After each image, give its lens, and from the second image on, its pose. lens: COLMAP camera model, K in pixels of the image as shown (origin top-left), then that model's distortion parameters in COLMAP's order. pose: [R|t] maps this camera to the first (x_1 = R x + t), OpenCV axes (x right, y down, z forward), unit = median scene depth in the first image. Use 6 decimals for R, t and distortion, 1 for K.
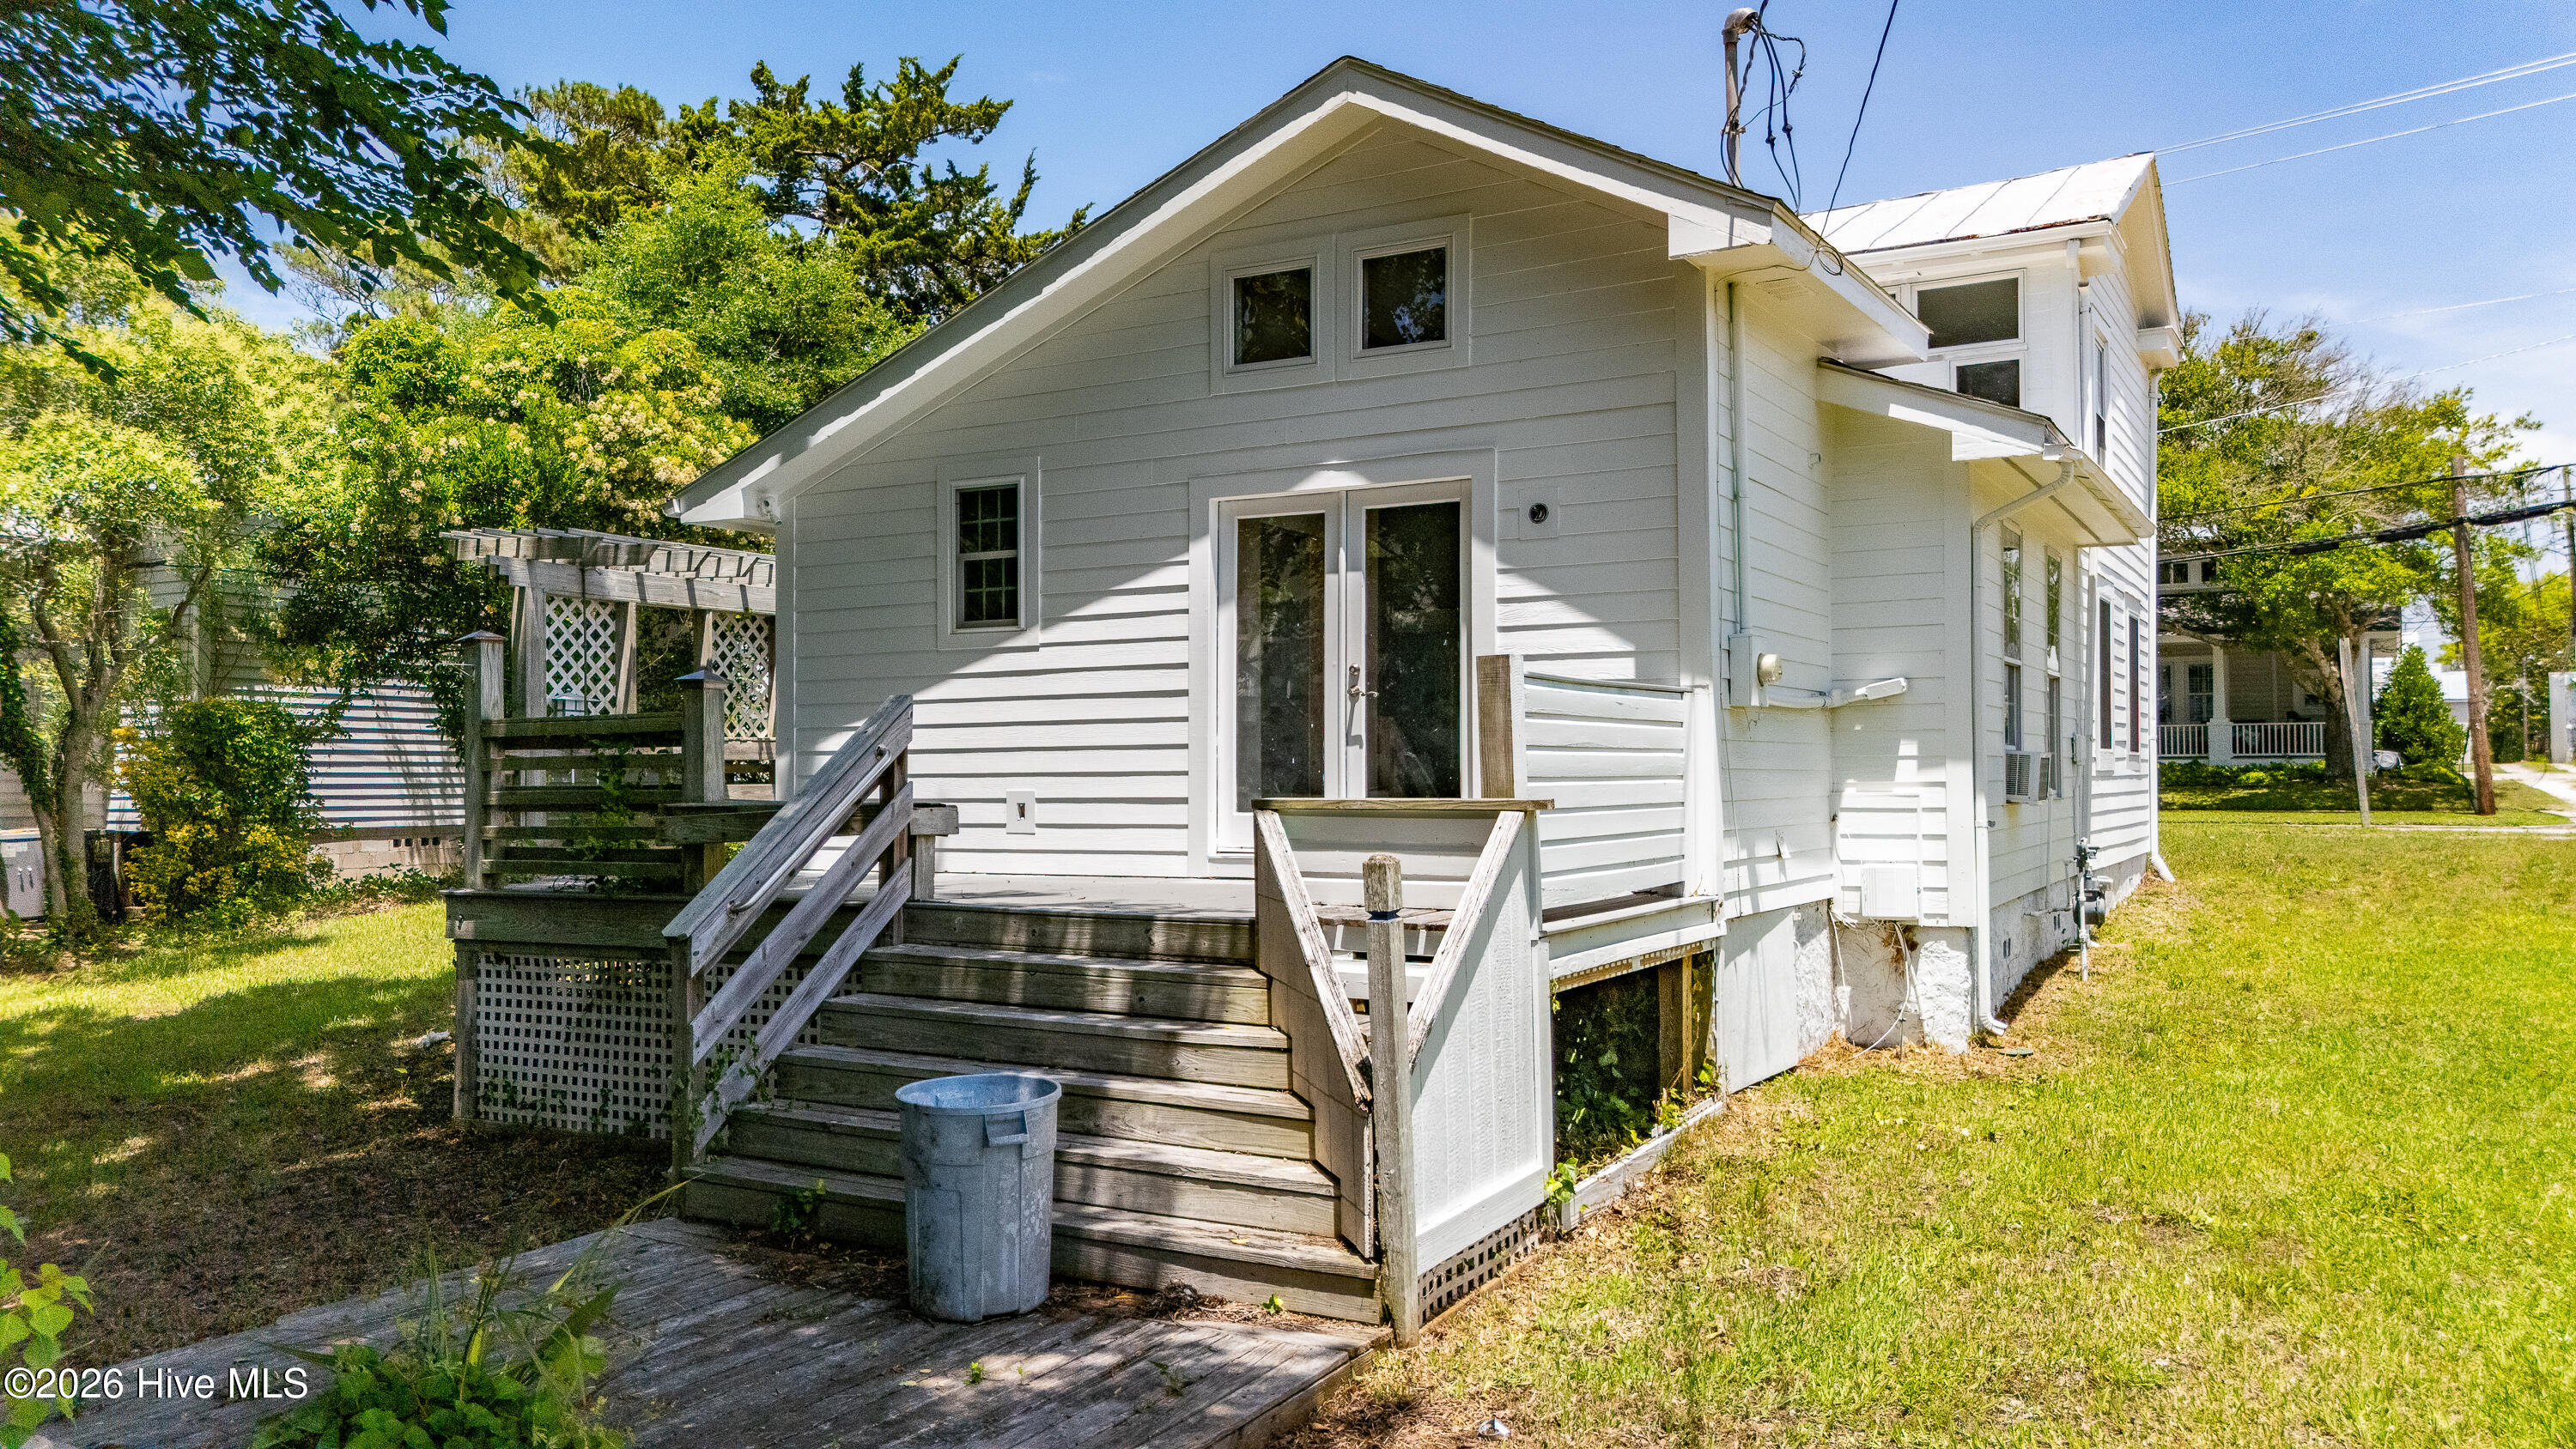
lens RADIAL K [[1886.2, 0, 1300.1], [0, 1886.2, 735.0], [0, 0, 1]] dist [0.125262, -0.201137]
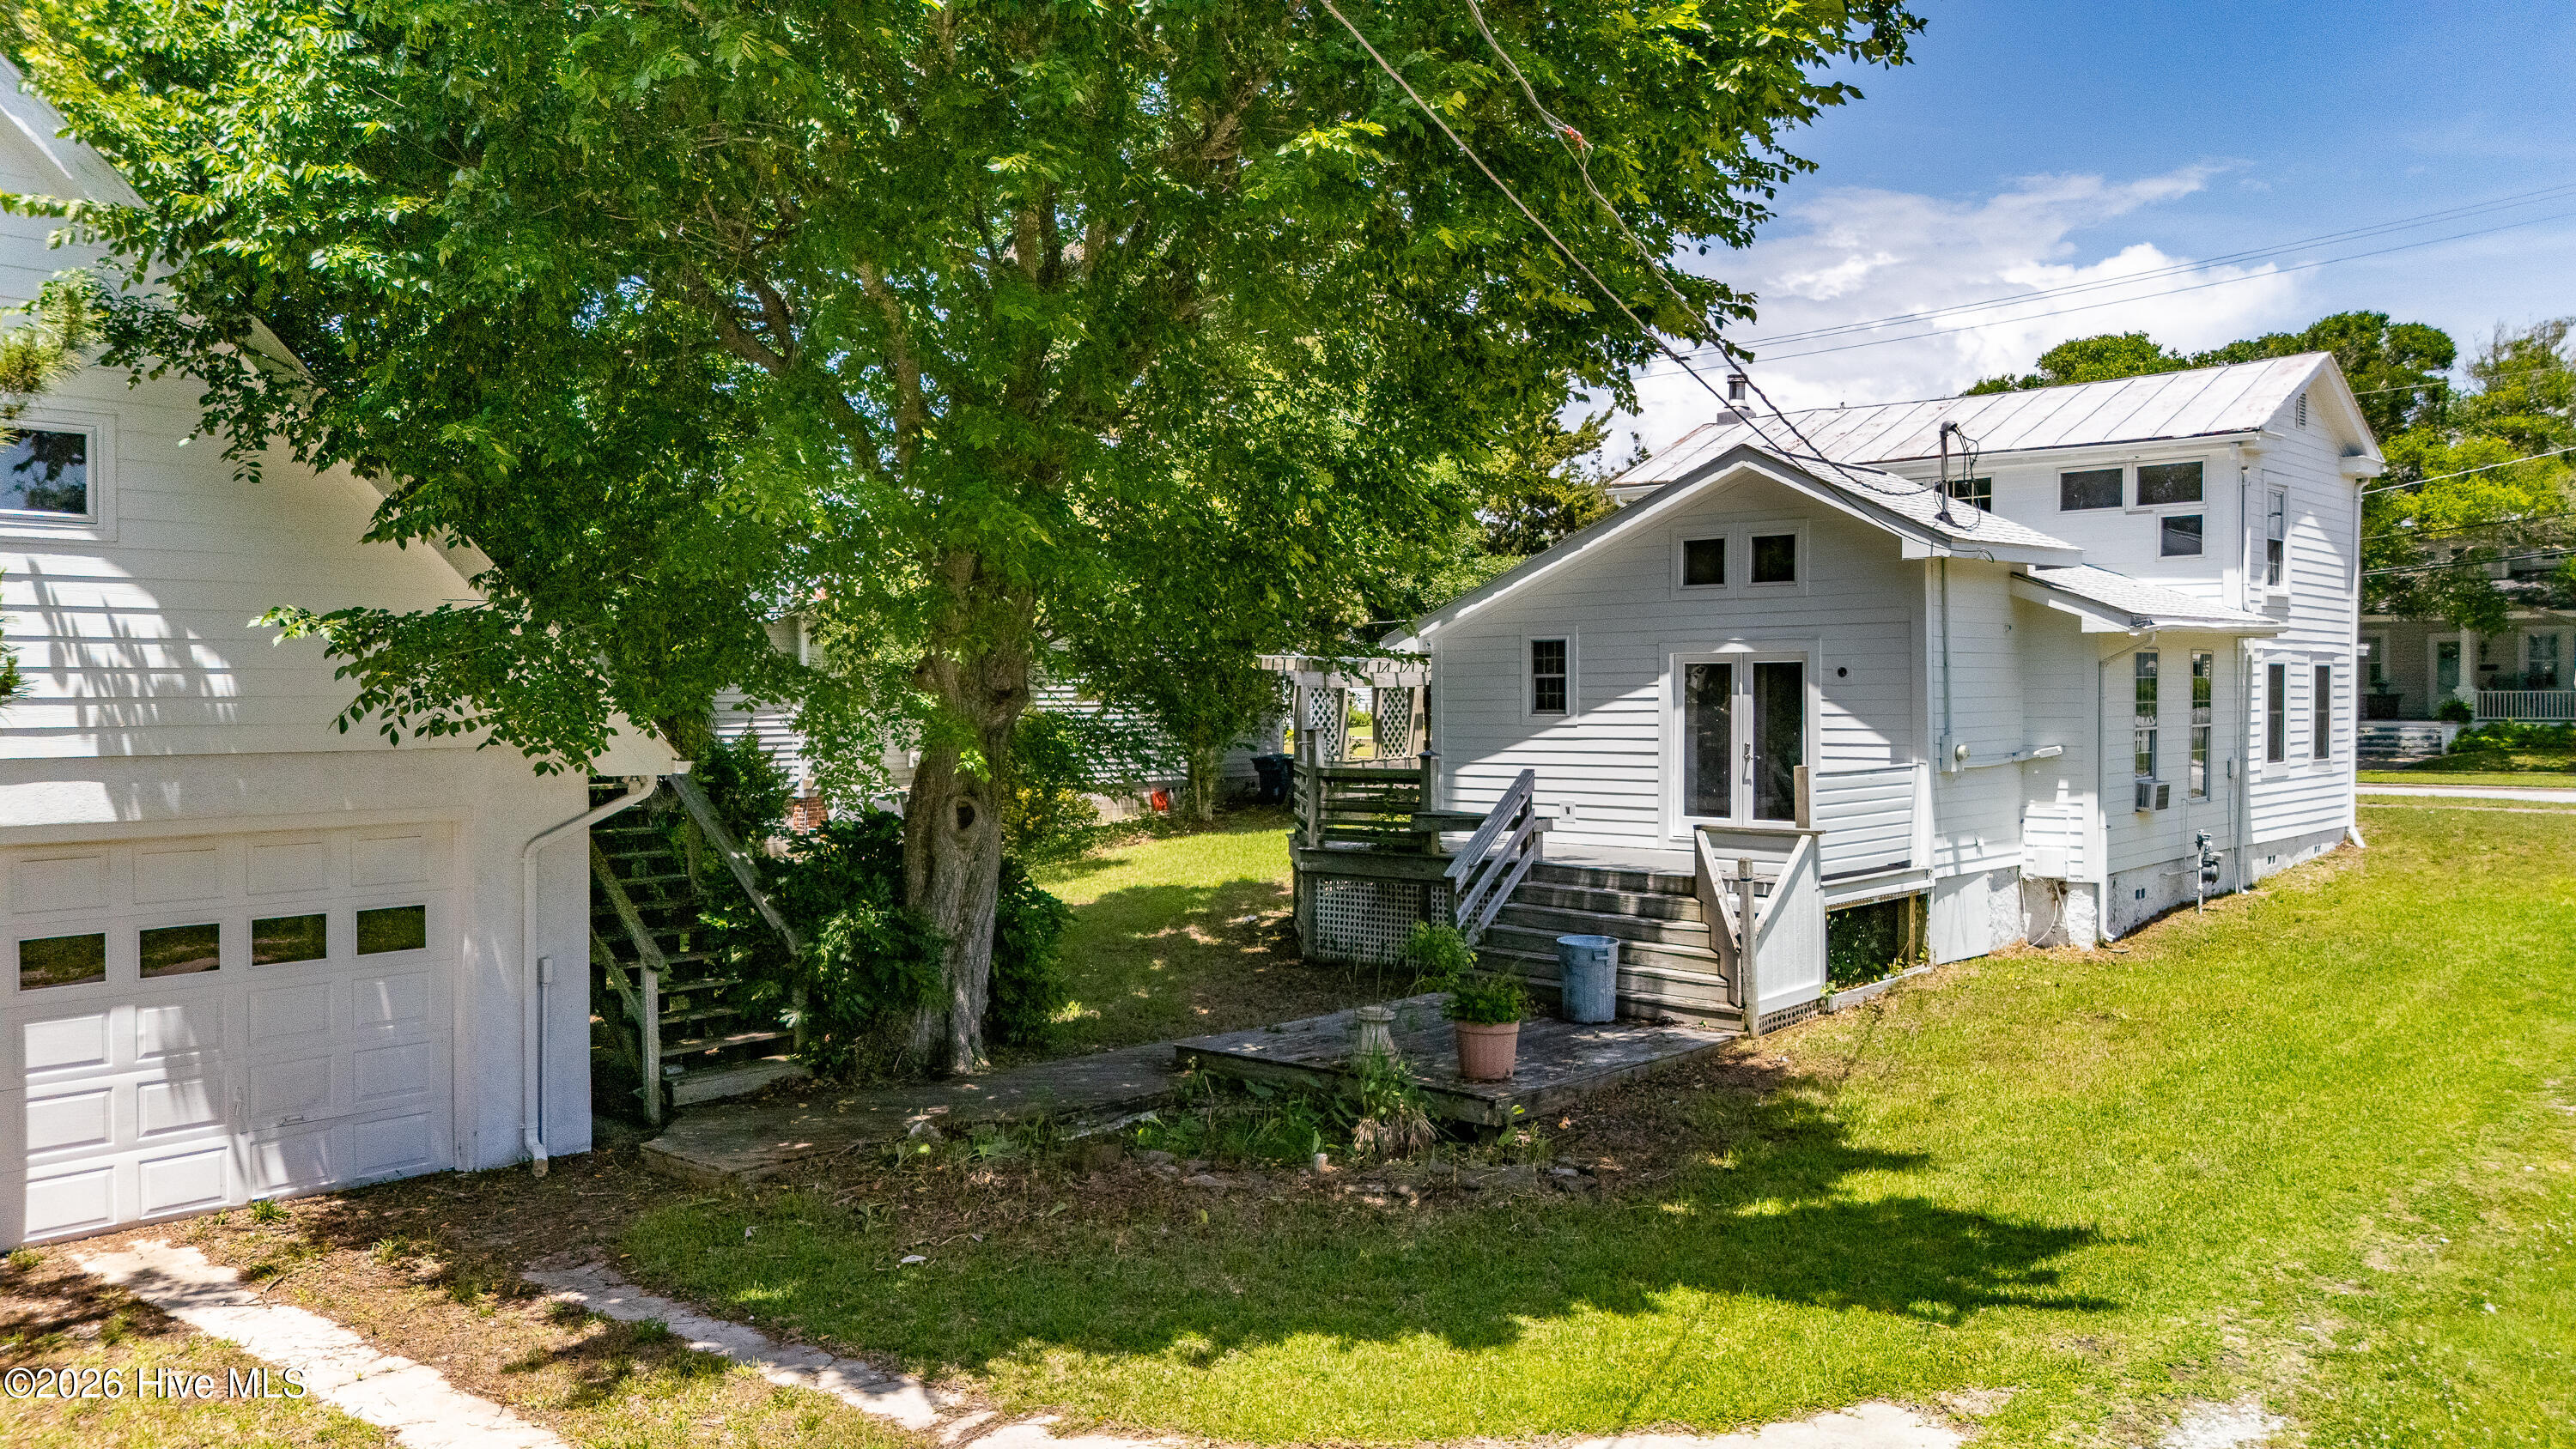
lens RADIAL K [[1891.6, 0, 1289.2], [0, 1891.6, 732.1], [0, 0, 1]] dist [0.073844, -0.065664]
pose [[0.973710, 0.004519, -0.227744, 0.015800], [0.005041, 0.999131, 0.041377, -0.131740], [0.227734, -0.041437, 0.972841, -1.015838]]
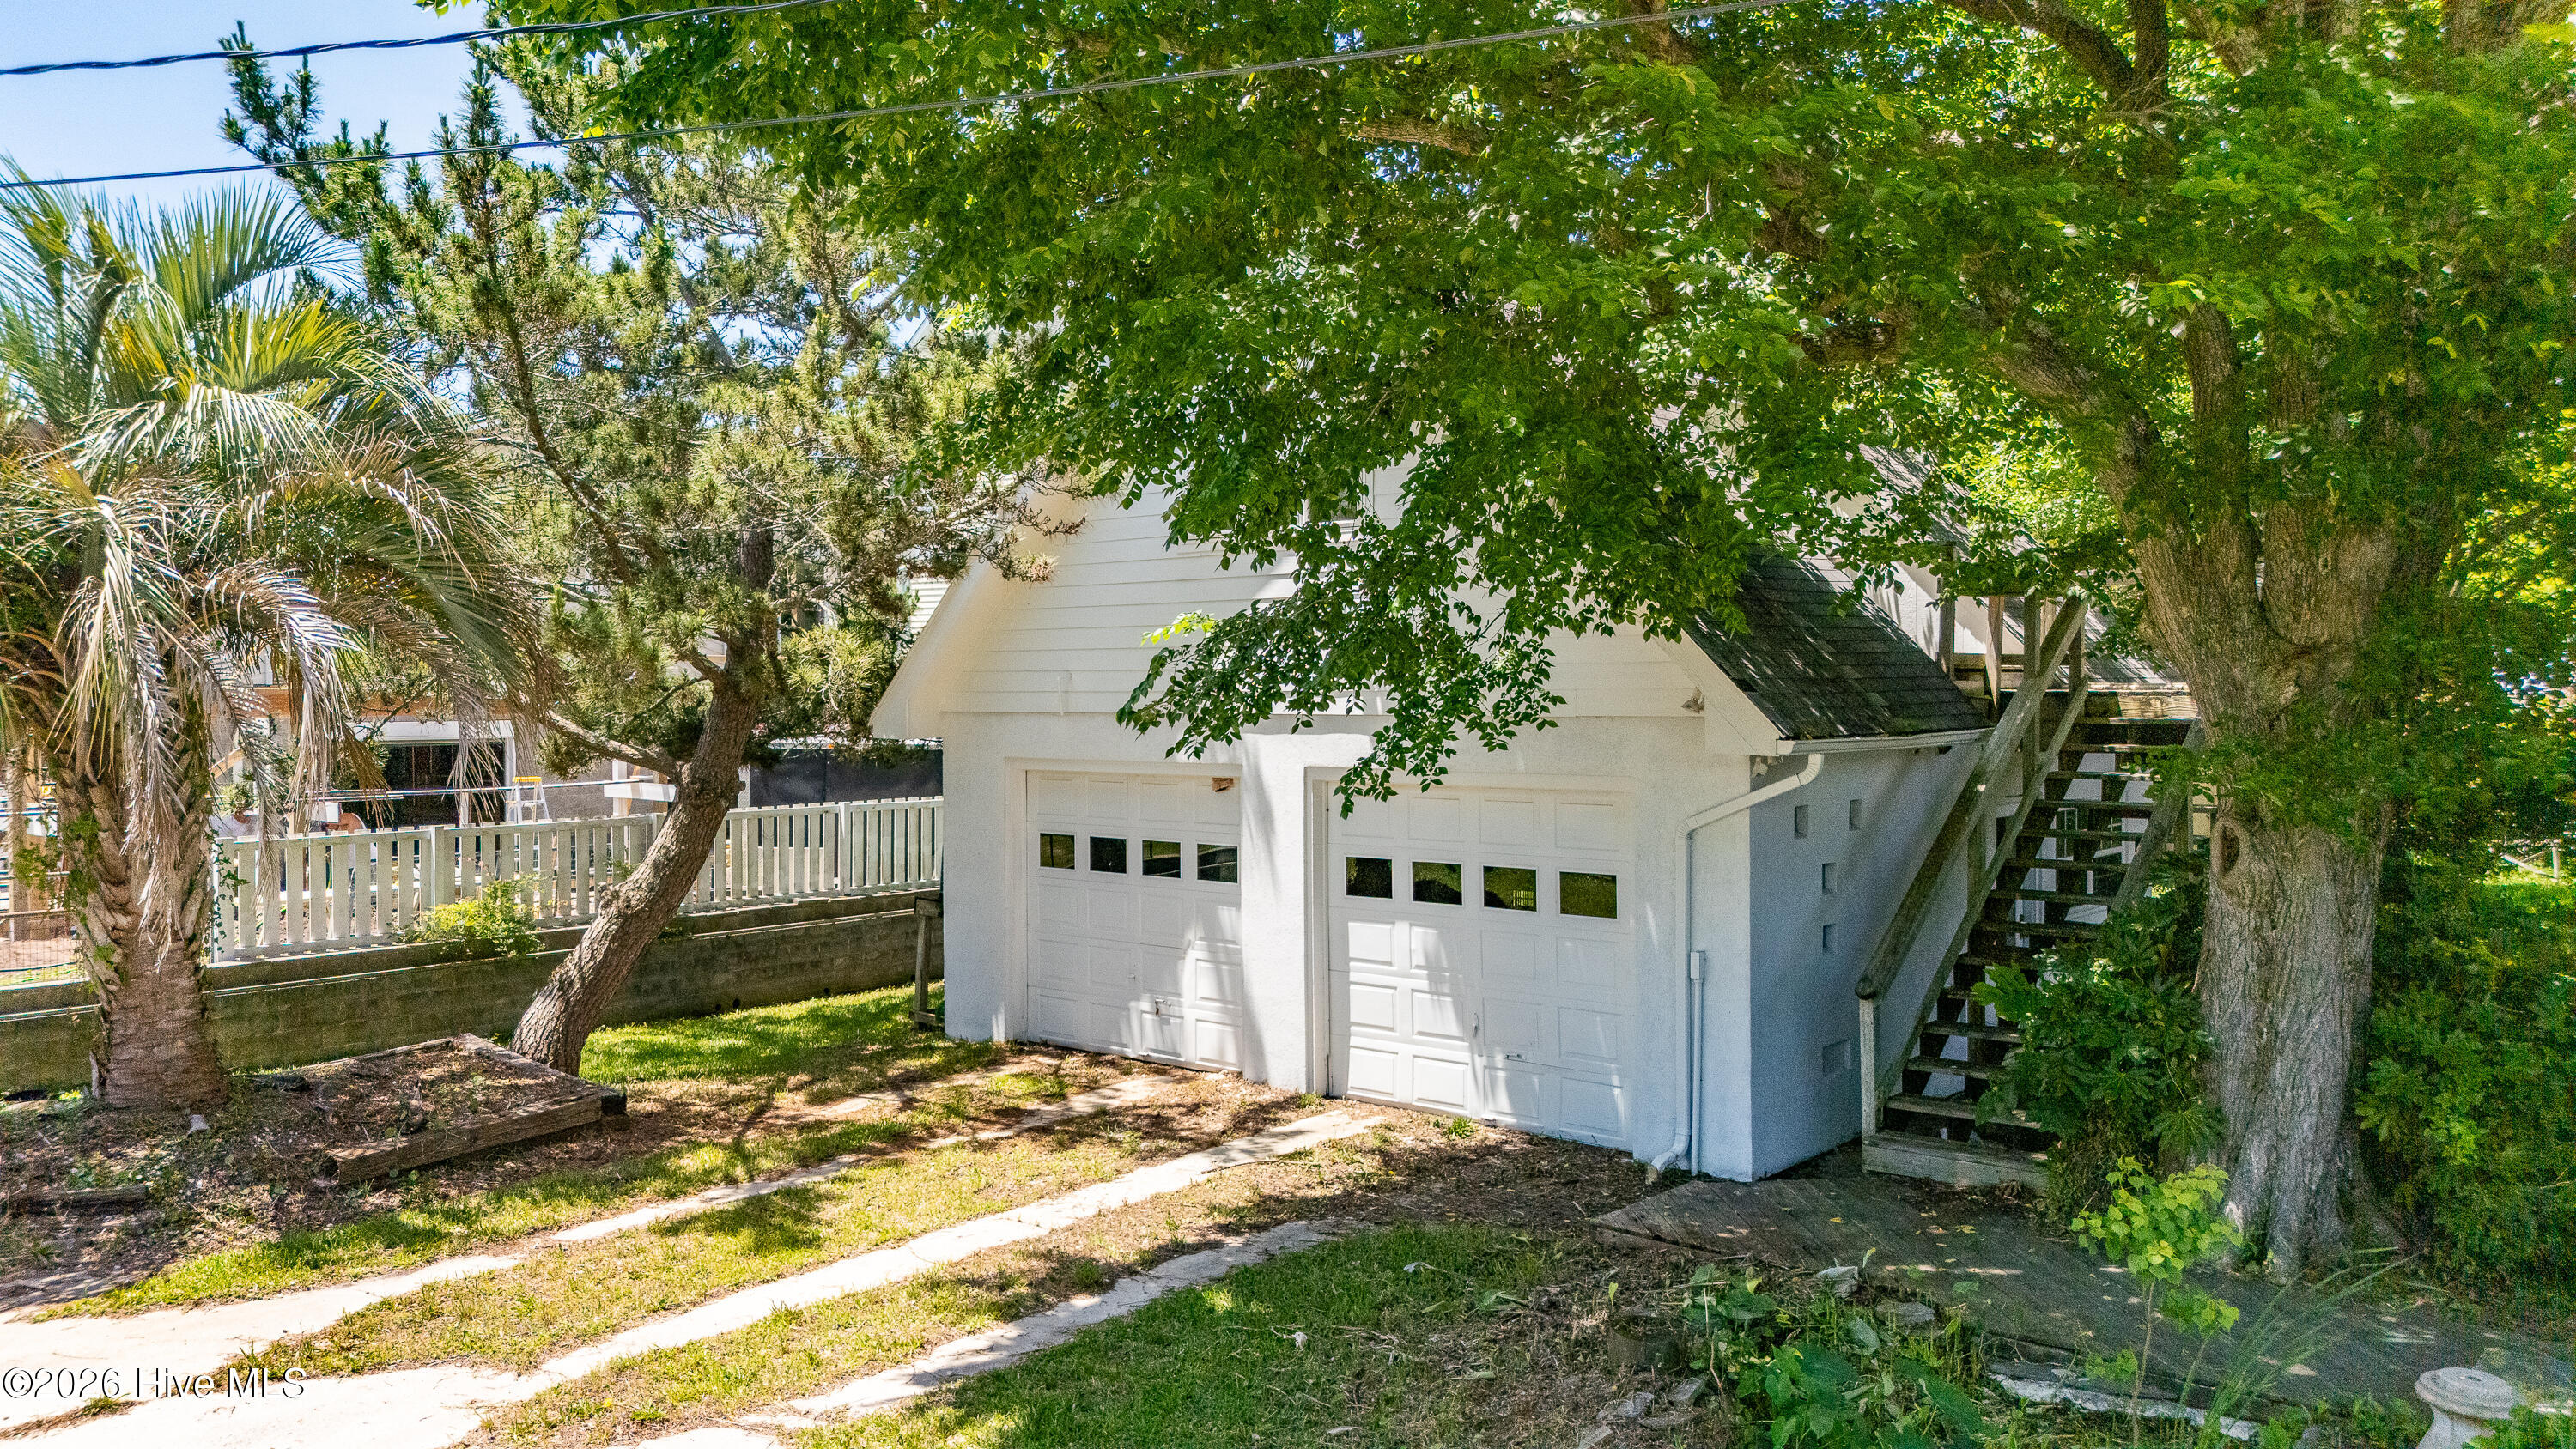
lens RADIAL K [[1886.2, 0, 1300.1], [0, 1886.2, 735.0], [0, 0, 1]] dist [0.125262, -0.201137]
pose [[-0.190685, 0.028910, -0.981225, 0.420762], [0.026404, 0.999356, 0.024313, -0.095517], [0.981296, -0.021272, -0.191326, 0.112627]]
